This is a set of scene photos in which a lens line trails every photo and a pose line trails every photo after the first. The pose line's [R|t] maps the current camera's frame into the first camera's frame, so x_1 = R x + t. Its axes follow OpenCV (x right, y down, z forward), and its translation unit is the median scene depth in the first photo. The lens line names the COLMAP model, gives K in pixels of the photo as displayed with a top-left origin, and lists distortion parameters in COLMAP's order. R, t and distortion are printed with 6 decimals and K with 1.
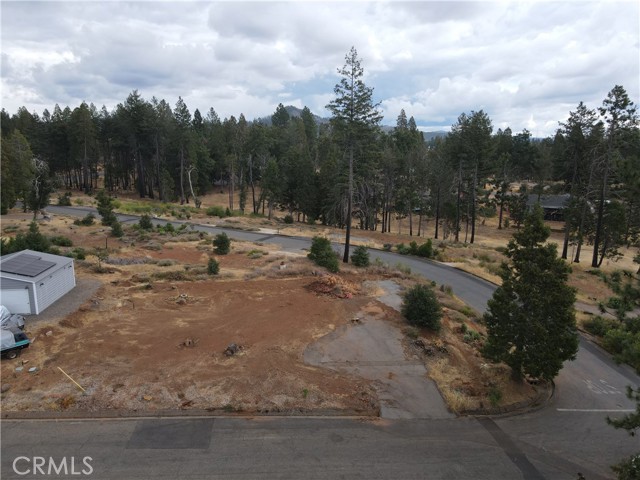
lens RADIAL K [[466.9, 0, 318.1], [0, 466.9, 236.2], [0, 0, 1]] dist [0.017787, -0.001248]
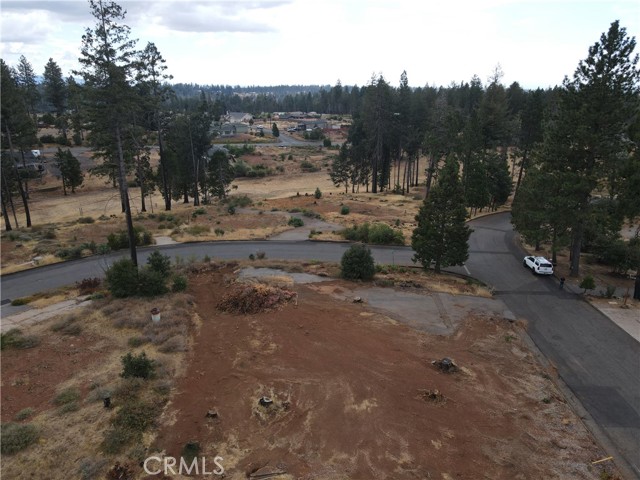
lens RADIAL K [[466.9, 0, 318.2], [0, 466.9, 236.1], [0, 0, 1]] dist [0.017787, -0.001248]
pose [[0.192318, -0.313809, 0.929805, -0.719787], [0.190156, 0.941451, 0.278408, -0.213919], [-0.962733, 0.123265, 0.240730, 0.710295]]
